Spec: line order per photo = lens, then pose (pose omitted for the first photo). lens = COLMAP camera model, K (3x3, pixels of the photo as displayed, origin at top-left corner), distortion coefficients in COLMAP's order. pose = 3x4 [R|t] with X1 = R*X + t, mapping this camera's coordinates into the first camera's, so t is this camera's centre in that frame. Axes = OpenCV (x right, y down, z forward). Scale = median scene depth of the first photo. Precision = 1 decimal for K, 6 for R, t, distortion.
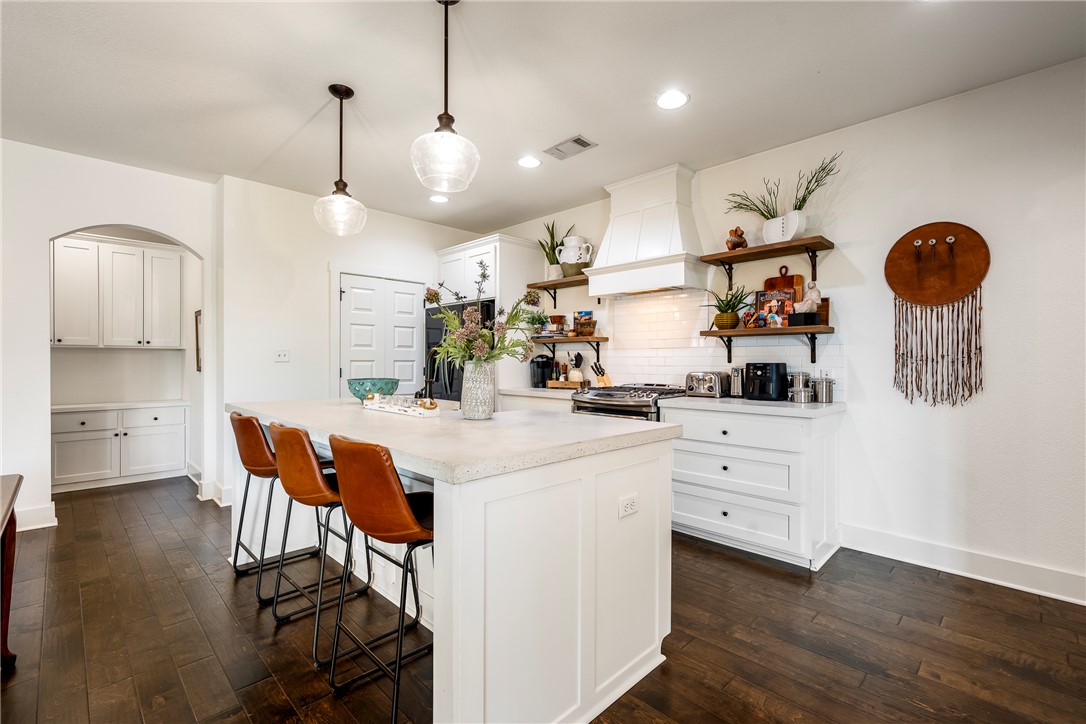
lens RADIAL K [[483.6, 0, 538.2], [0, 483.6, 358.1], [0, 0, 1]] dist [0.000545, -0.000139]
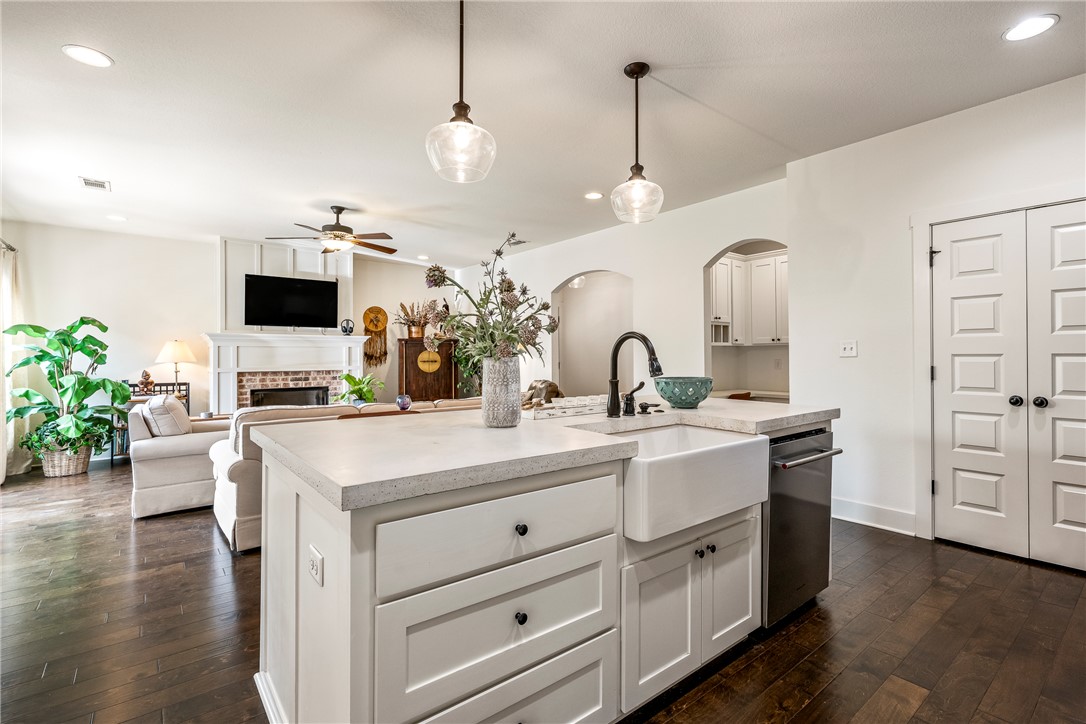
lens RADIAL K [[508.2, 0, 560.1], [0, 508.2, 354.1], [0, 0, 1]] dist [0.001569, 0.000043]
pose [[-0.095670, -0.004561, -0.995403, 0.406817], [0.009455, 0.999940, -0.005491, 0.003881], [0.995368, -0.009937, -0.095621, 0.643259]]
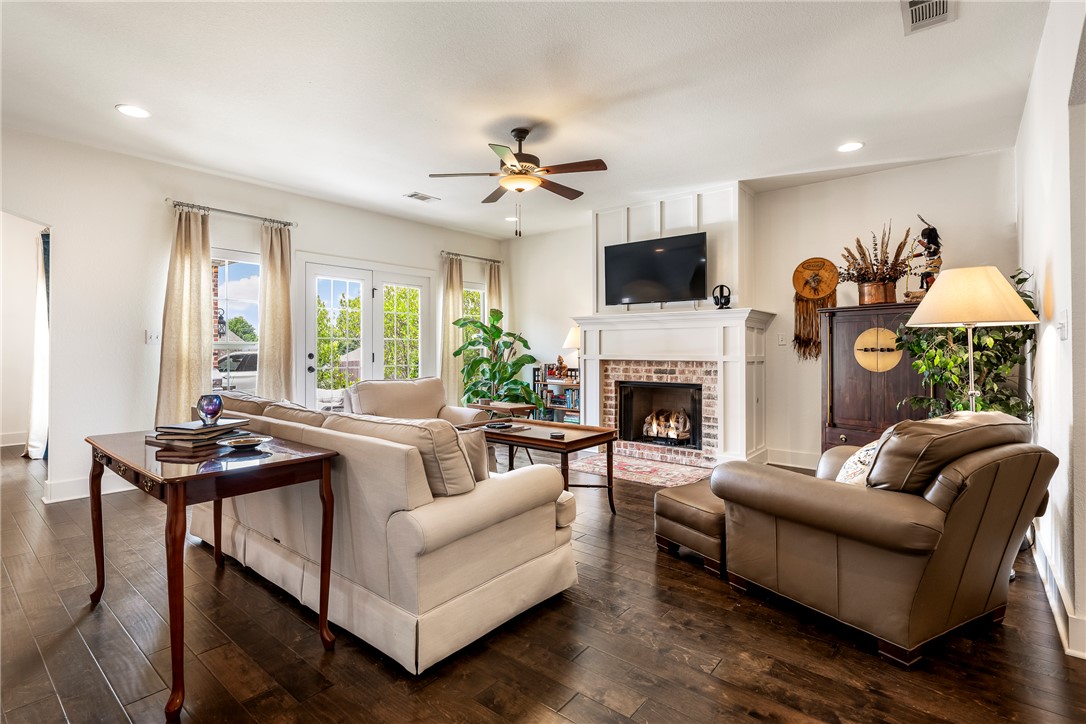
lens RADIAL K [[523.2, 0, 516.0], [0, 523.2, 345.2], [0, 0, 1]] dist [0.000342, 0.000080]
pose [[-0.997022, -0.001477, -0.077108, -0.750559], [-0.000482, 0.999916, -0.012921, 0.021078], [0.077120, -0.012846, -0.996939, 0.908290]]
